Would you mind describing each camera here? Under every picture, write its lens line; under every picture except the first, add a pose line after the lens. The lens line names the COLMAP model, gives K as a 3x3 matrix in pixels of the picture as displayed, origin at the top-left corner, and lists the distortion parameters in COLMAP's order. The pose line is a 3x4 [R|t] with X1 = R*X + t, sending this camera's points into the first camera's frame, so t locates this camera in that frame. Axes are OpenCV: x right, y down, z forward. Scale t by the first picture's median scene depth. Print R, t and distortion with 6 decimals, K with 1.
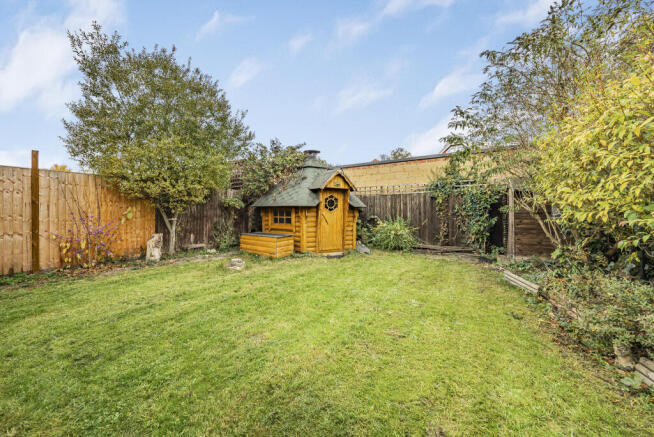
lens RADIAL K [[227.9, 0, 327.0], [0, 227.9, 218.5], [0, 0, 1]] dist [0.000080, 0.000034]
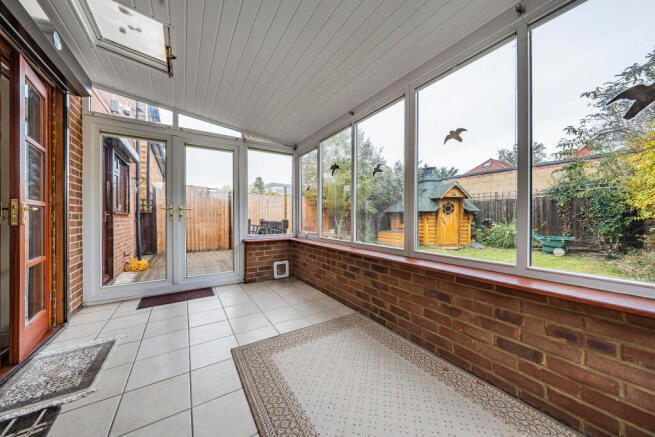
lens RADIAL K [[228.3, 0, 327.5], [0, 228.3, 218.5], [0, 0, 1]] dist [0.000080, 0.000034]
pose [[0.913690, -0.005423, -0.406377, -0.079335], [-0.003602, 0.999764, -0.021440, 0.018711], [0.406397, 0.021053, 0.913454, -0.452498]]
